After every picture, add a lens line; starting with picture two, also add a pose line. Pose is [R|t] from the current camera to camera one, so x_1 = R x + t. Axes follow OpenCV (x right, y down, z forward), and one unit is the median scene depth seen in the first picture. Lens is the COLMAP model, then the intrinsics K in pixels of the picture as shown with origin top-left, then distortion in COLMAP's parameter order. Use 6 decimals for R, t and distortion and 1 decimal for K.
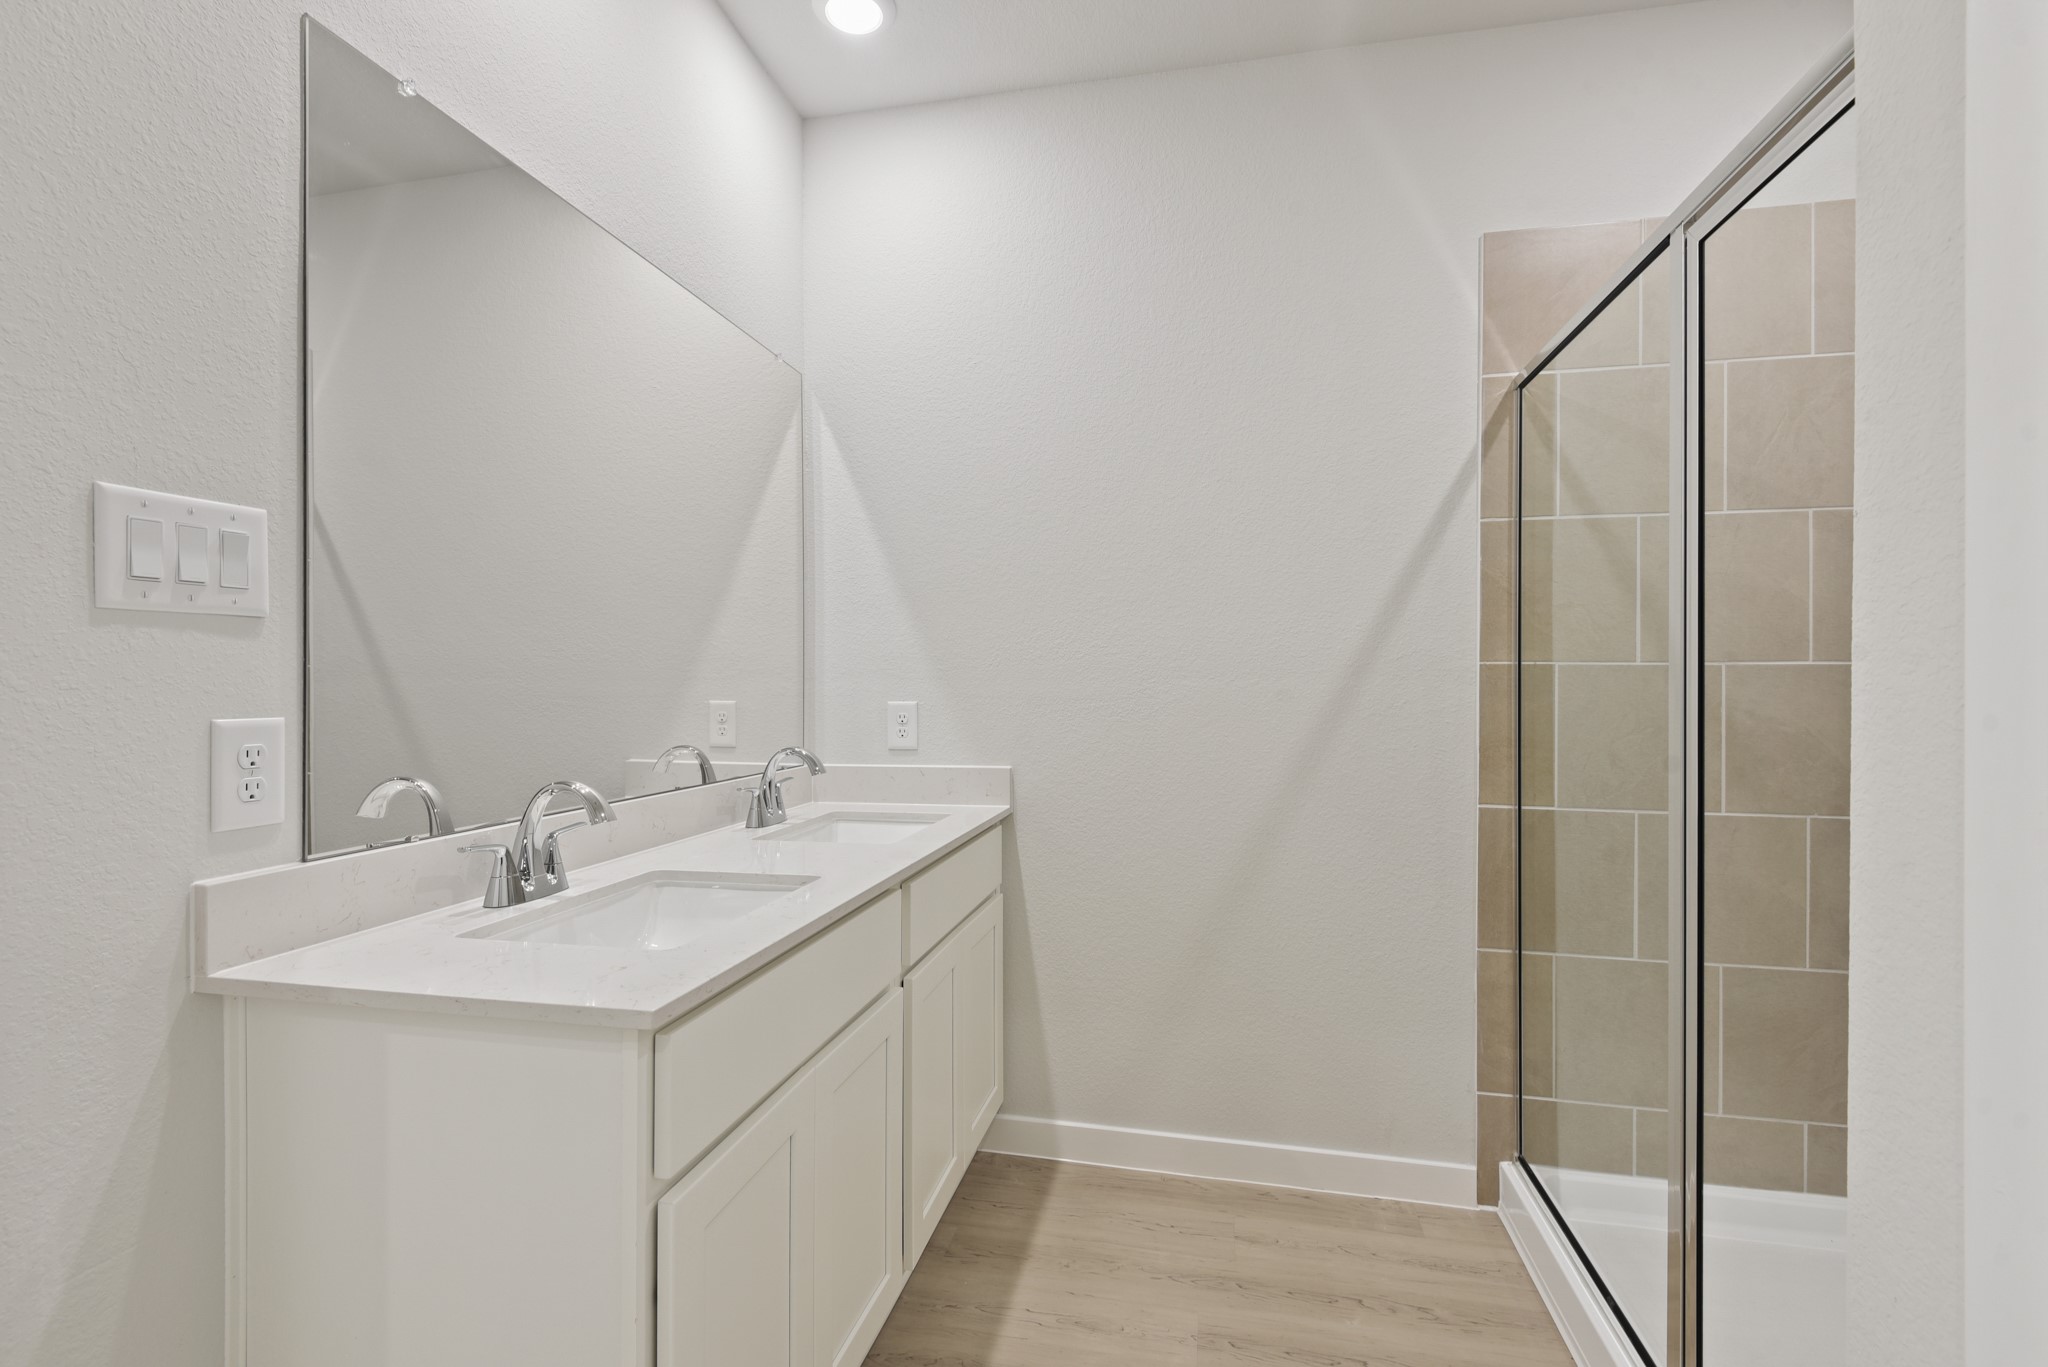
lens RADIAL K [[938.5, 0, 1022.8], [0, 938.5, 682.6], [0, 0, 1]] dist [0.006214, -0.002313]
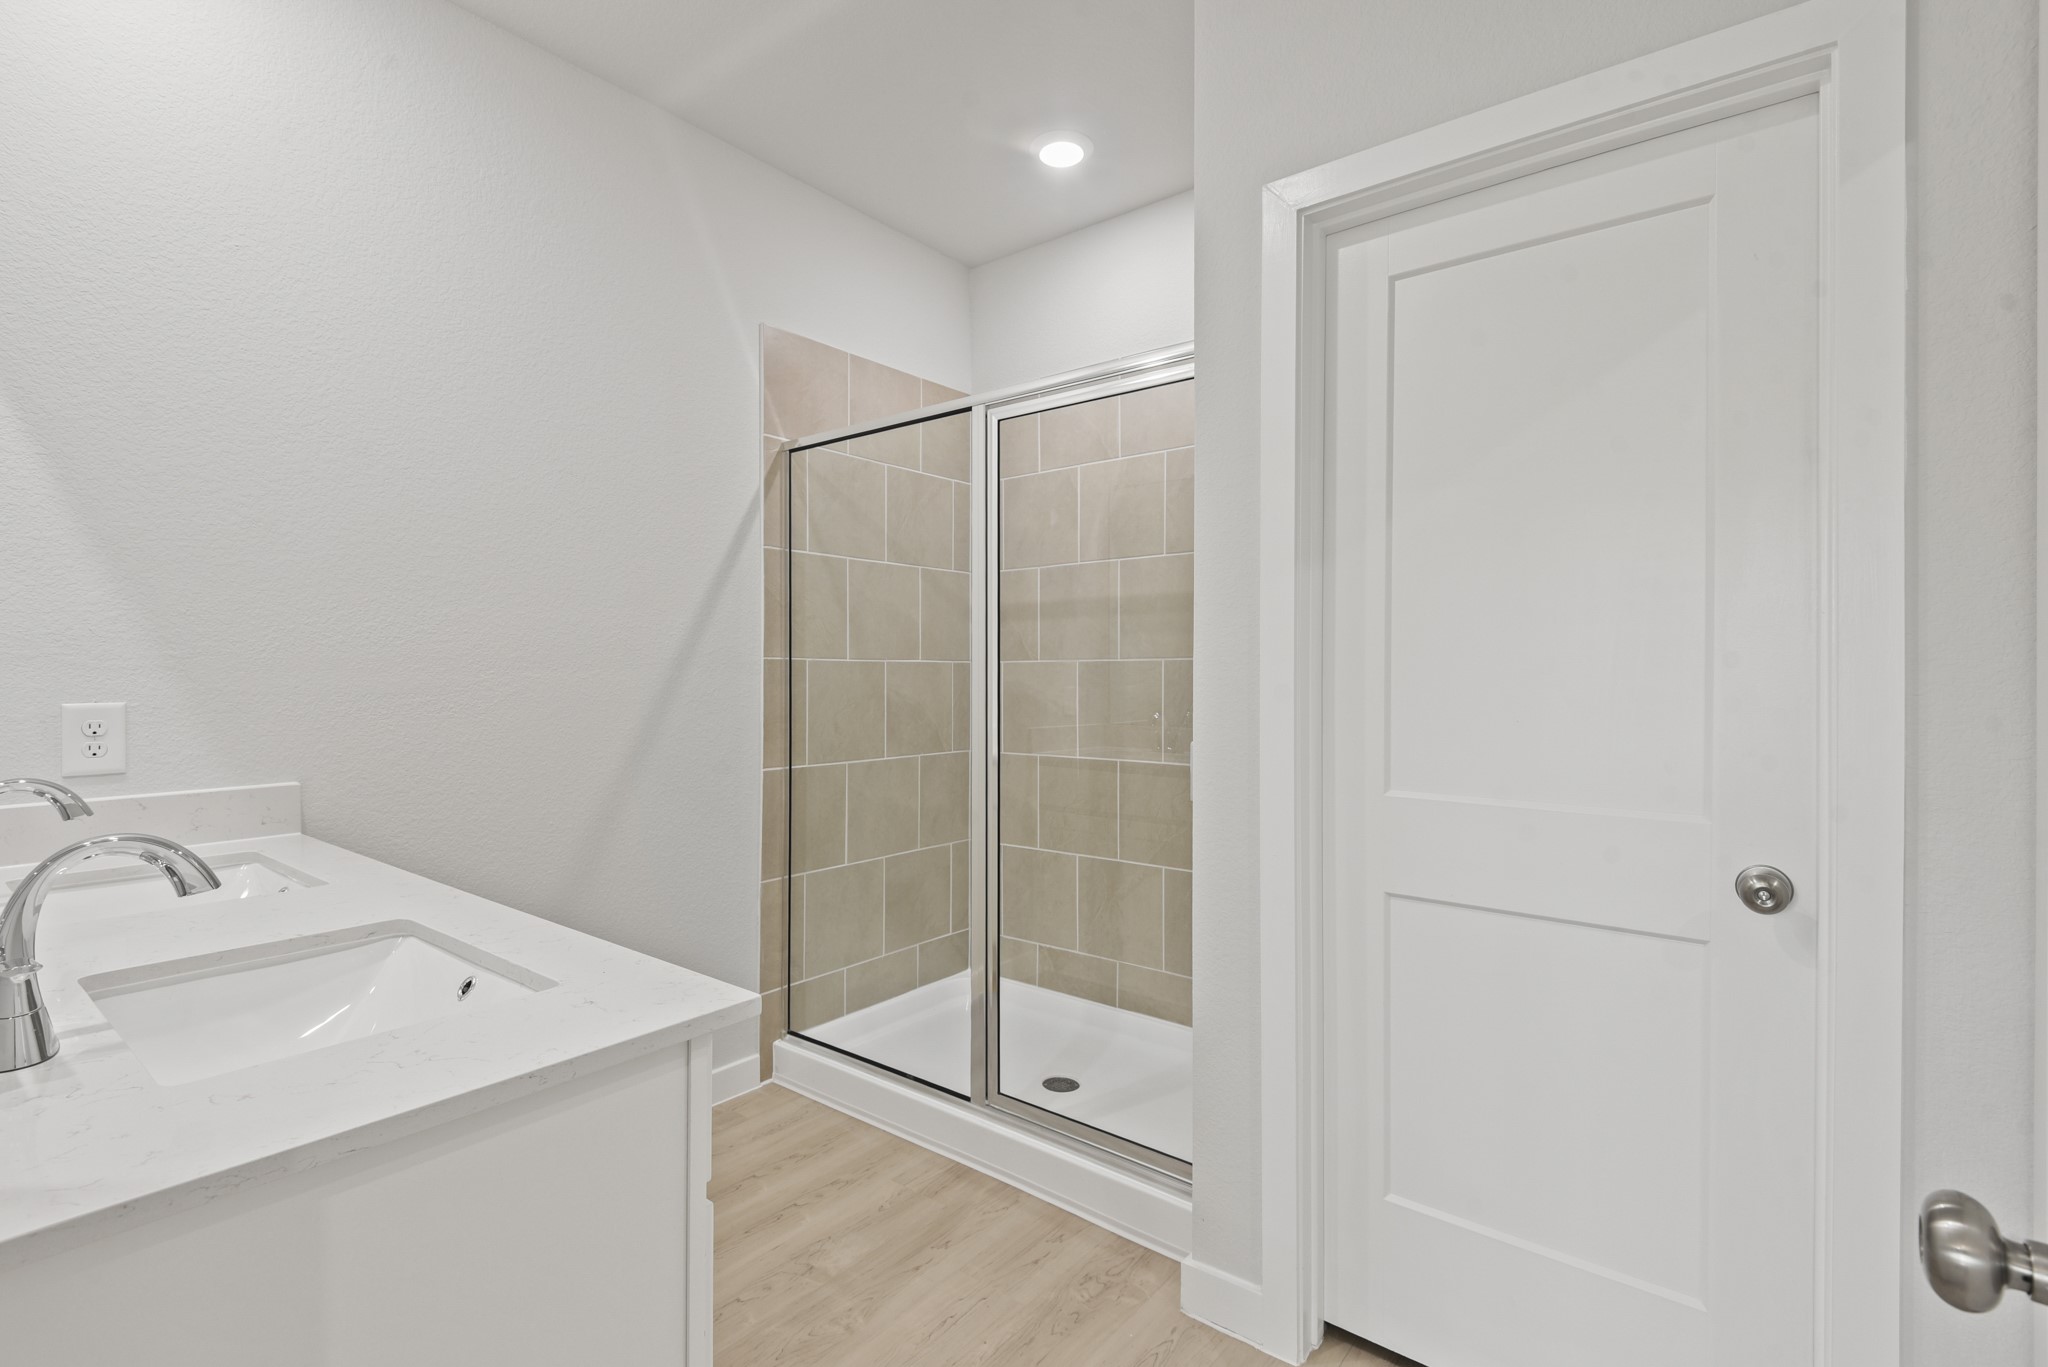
lens RADIAL K [[938.5, 0, 1032.2], [0, 938.5, 674.7], [0, 0, 1]] dist [0.006214, -0.002313]
pose [[0.419037, -0.002481, 0.907966, -0.522545], [0.002635, 0.999995, 0.001516, 0.000890], [-0.907965, 0.001757, 0.419042, 0.132317]]
